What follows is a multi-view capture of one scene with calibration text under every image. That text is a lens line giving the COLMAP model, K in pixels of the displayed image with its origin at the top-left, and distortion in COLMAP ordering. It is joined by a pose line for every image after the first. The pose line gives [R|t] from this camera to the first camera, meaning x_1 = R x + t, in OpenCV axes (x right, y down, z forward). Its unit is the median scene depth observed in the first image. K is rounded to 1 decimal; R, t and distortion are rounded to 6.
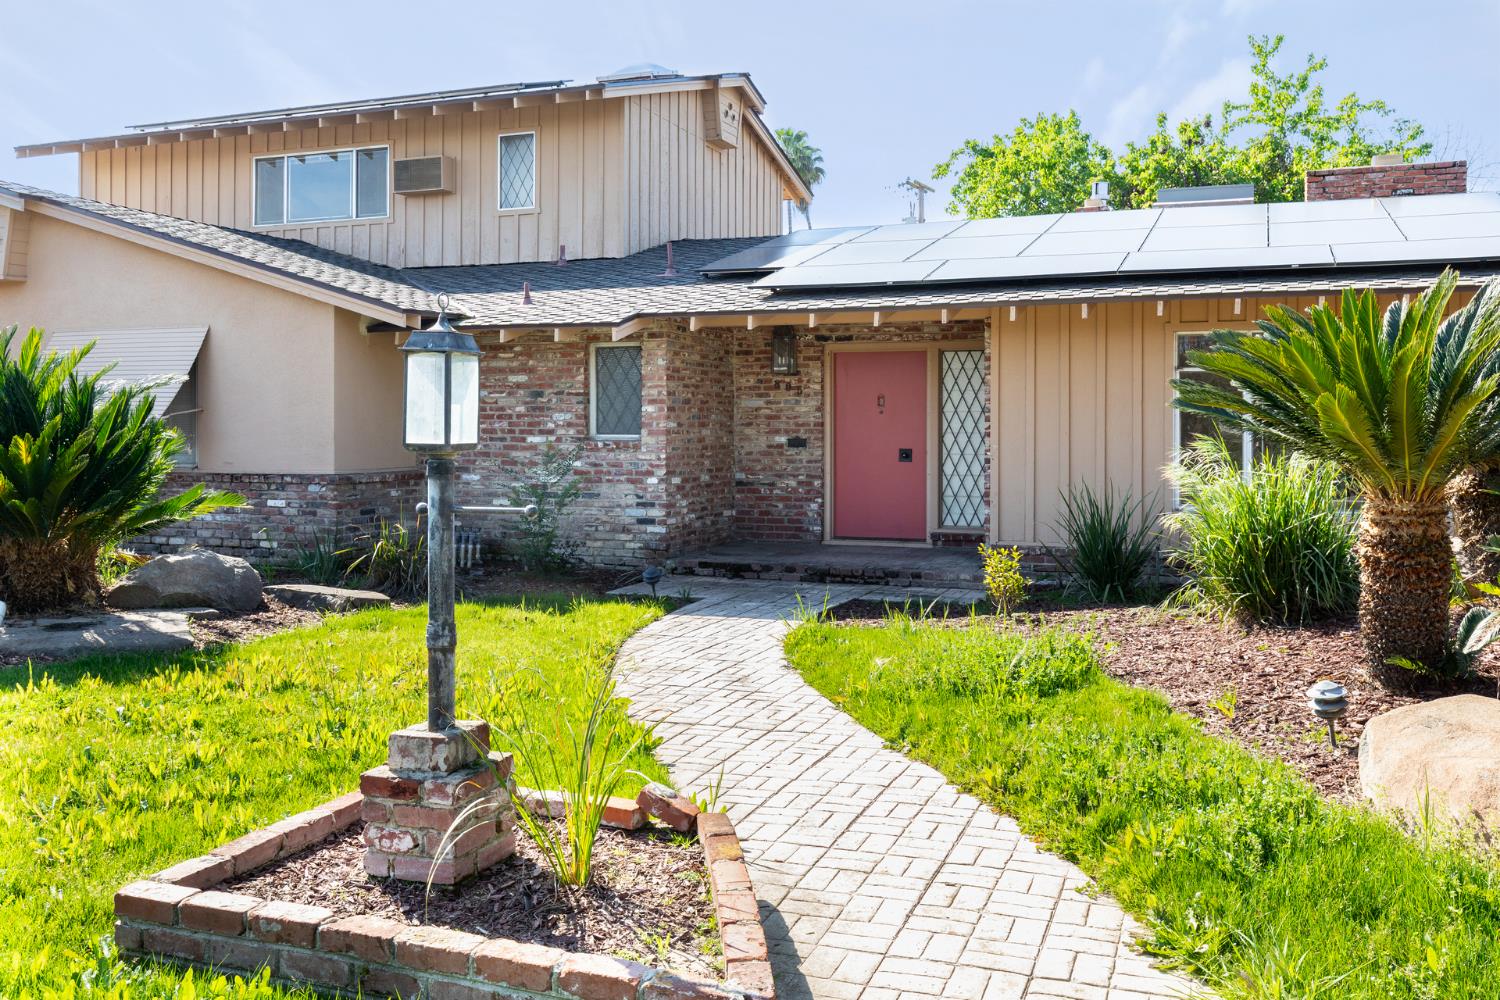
lens RADIAL K [[1281.0, 0, 752.2], [0, 1281.0, 433.7], [0, 0, 1]] dist [-0.013089, -0.002423]
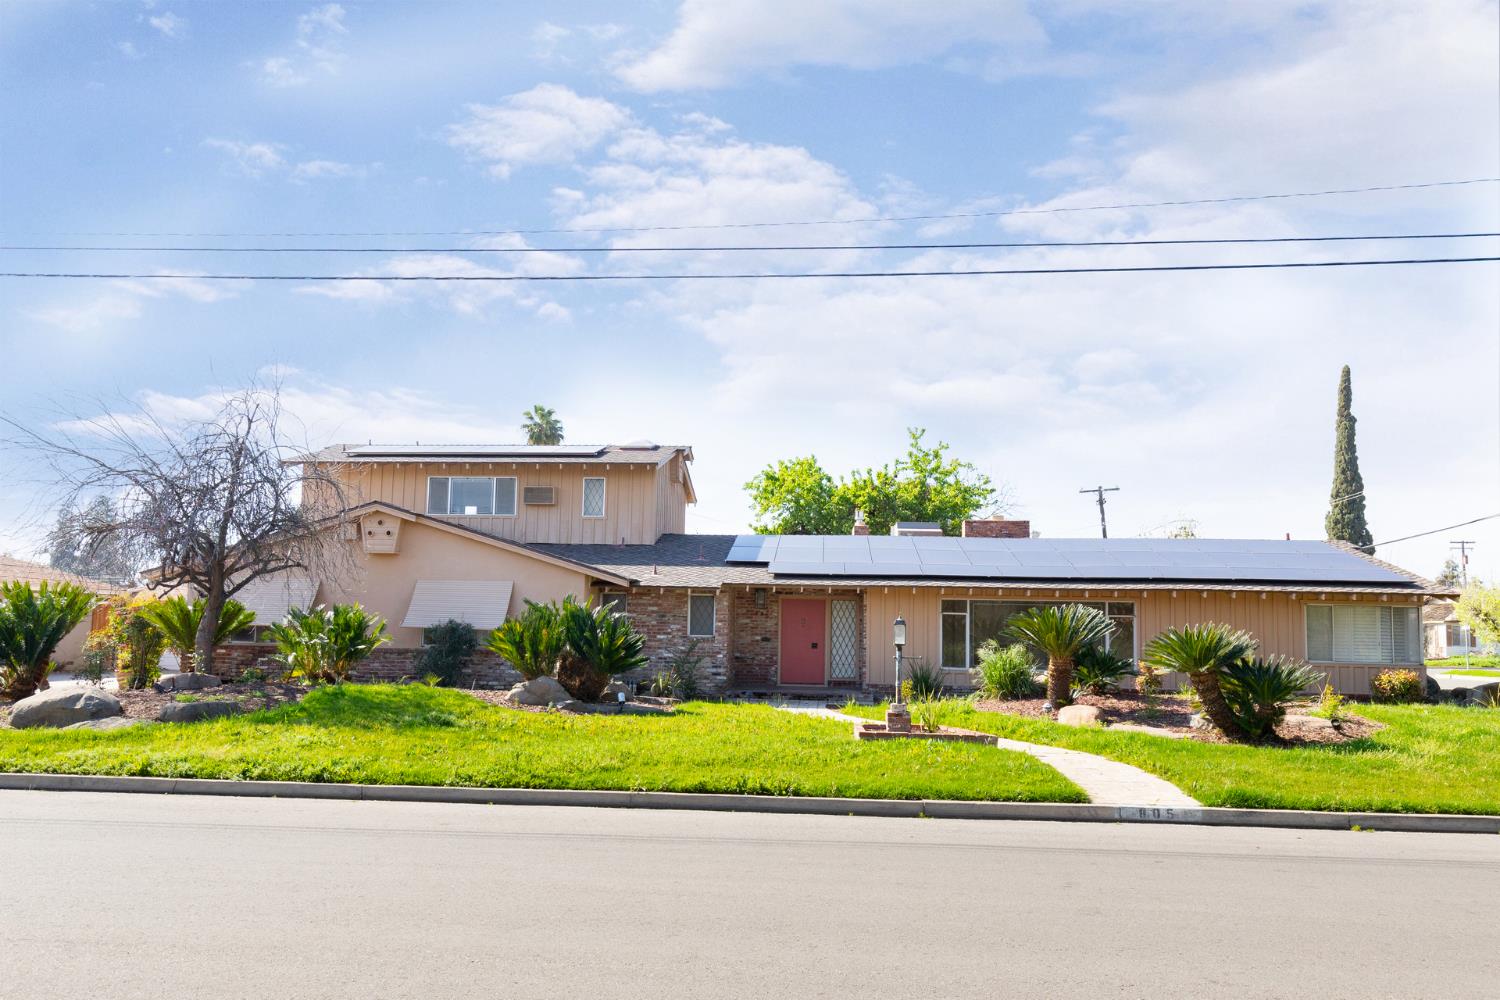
lens RADIAL K [[974.1, 0, 750.0], [0, 974.1, 500.0], [0, 0, 1]] dist [-0.000582, 0.000038]
pose [[0.960624, 0.050960, 0.273138, -0.364831], [-0.014386, 0.990841, -0.134268, -0.004311], [-0.277479, 0.125052, 0.952558, -0.492053]]
